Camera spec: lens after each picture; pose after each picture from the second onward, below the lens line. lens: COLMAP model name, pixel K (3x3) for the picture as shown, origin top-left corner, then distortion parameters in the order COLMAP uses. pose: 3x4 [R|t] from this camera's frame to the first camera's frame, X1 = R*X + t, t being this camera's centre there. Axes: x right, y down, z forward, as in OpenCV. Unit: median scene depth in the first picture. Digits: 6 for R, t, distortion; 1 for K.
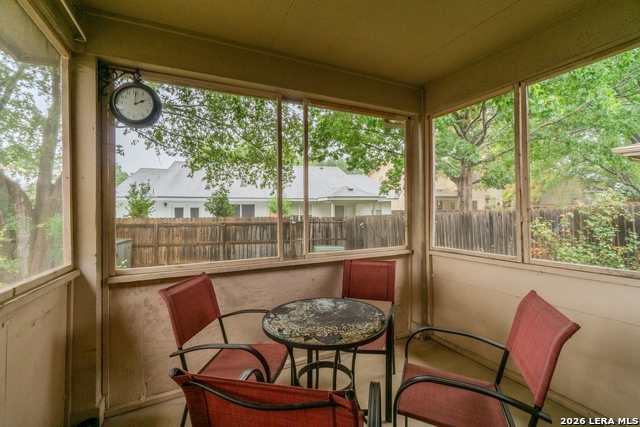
lens RADIAL K [[281.3, 0, 315.9], [0, 281.3, 207.1], [0, 0, 1]] dist [0.000378, 0.000148]
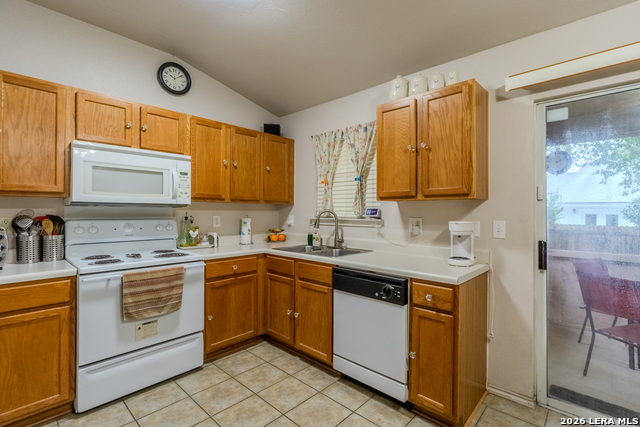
lens RADIAL K [[301.8, 0, 342.7], [0, 301.8, 212.4], [0, 0, 1]] dist [-0.001757, 0.000043]
pose [[0.411049, 0.003285, -0.911607, 0.132994], [-0.002811, 0.999993, 0.002336, -0.006895], [0.911609, 0.001602, 0.411055, -0.246758]]
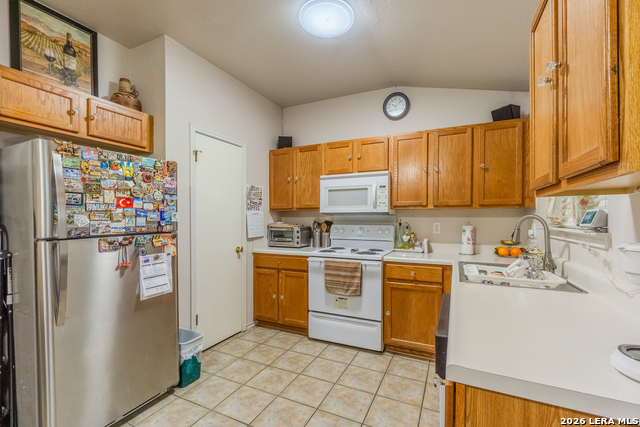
lens RADIAL K [[281.3, 0, 317.5], [0, 281.3, 222.4], [0, 0, 1]] dist [0.000378, 0.000148]
pose [[-0.771387, 0.010821, -0.636274, 0.069223], [0.002337, 0.999897, 0.014171, -0.006761], [0.636362, 0.009445, -0.771333, -0.065664]]
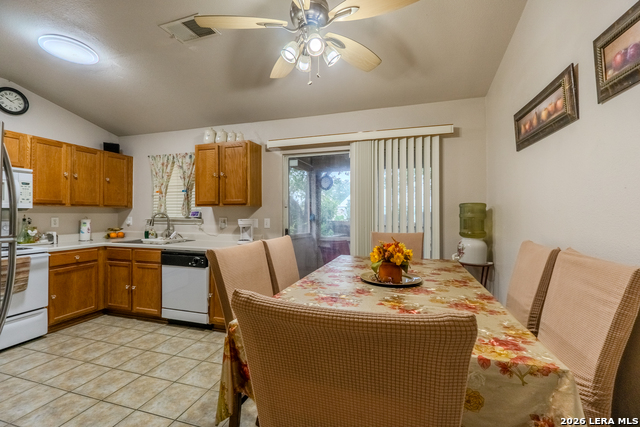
lens RADIAL K [[281.3, 0, 320.6], [0, 281.3, 211.6], [0, 0, 1]] dist [0.000378, 0.000148]
pose [[0.746134, -0.003517, -0.665787, 0.289269], [0.000459, 0.999989, -0.004767, -0.007999], [0.665796, 0.003251, 0.746127, -0.282714]]
